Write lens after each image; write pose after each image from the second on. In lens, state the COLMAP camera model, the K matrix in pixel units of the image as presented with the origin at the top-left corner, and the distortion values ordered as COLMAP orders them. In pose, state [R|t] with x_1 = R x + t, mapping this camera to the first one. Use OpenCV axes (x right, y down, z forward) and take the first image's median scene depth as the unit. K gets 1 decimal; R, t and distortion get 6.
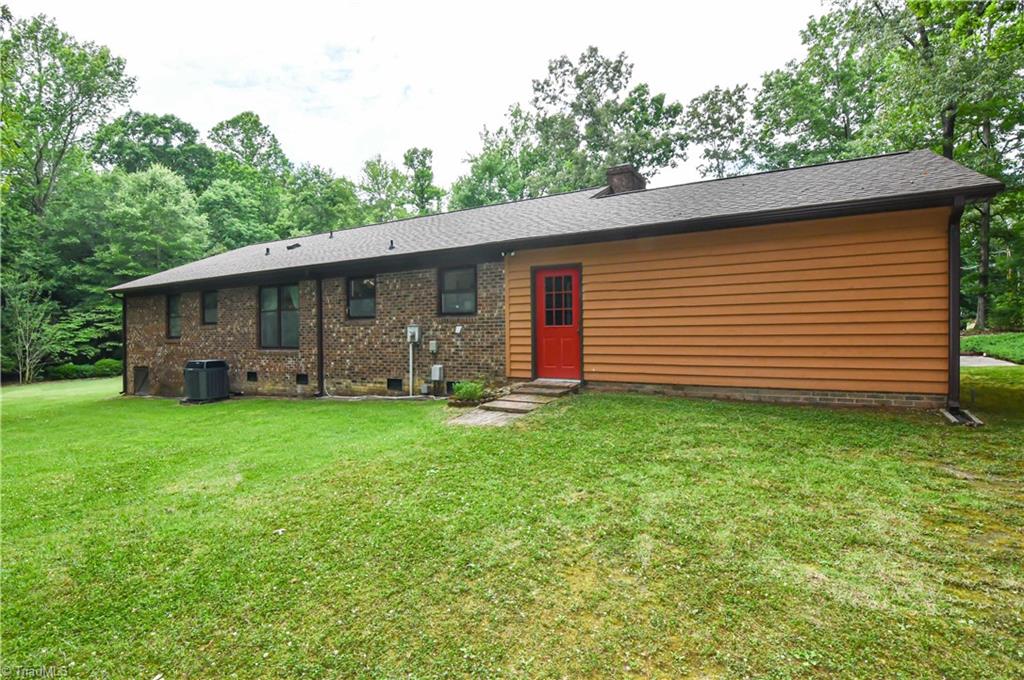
lens RADIAL K [[496.6, 0, 507.7], [0, 496.6, 337.4], [0, 0, 1]] dist [0.005407, -0.006401]
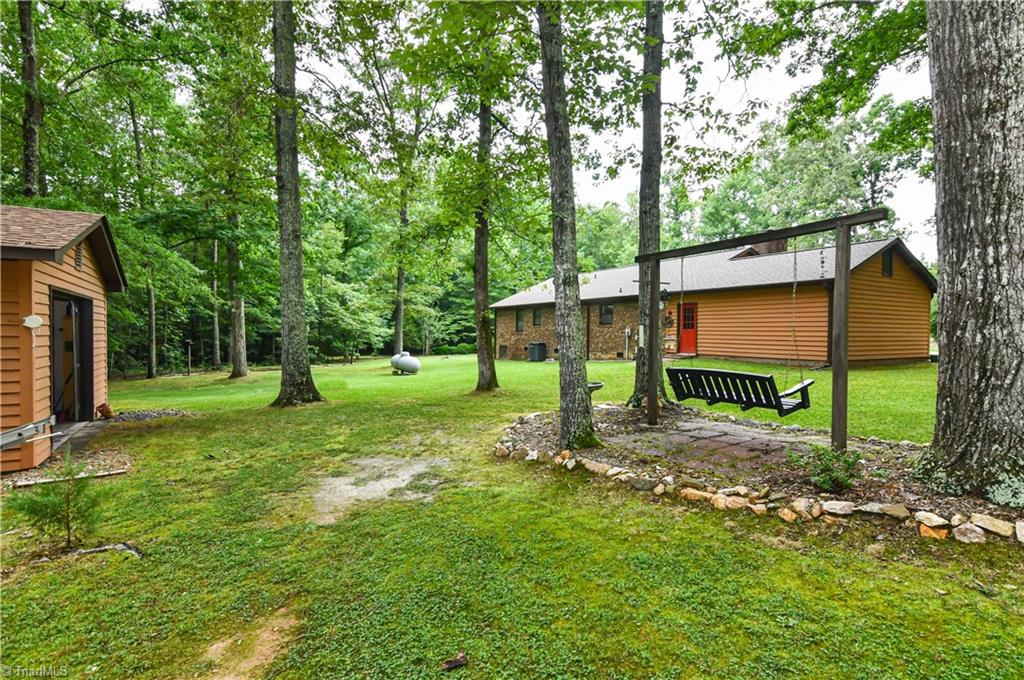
lens RADIAL K [[496.6, 0, 509.2], [0, 496.6, 340.0], [0, 0, 1]] dist [0.005407, -0.006401]
pose [[0.866889, 0.024661, -0.497891, 0.134176], [-0.017042, 0.999658, 0.019842, -0.001810], [0.498210, -0.008715, 0.867013, -0.347998]]
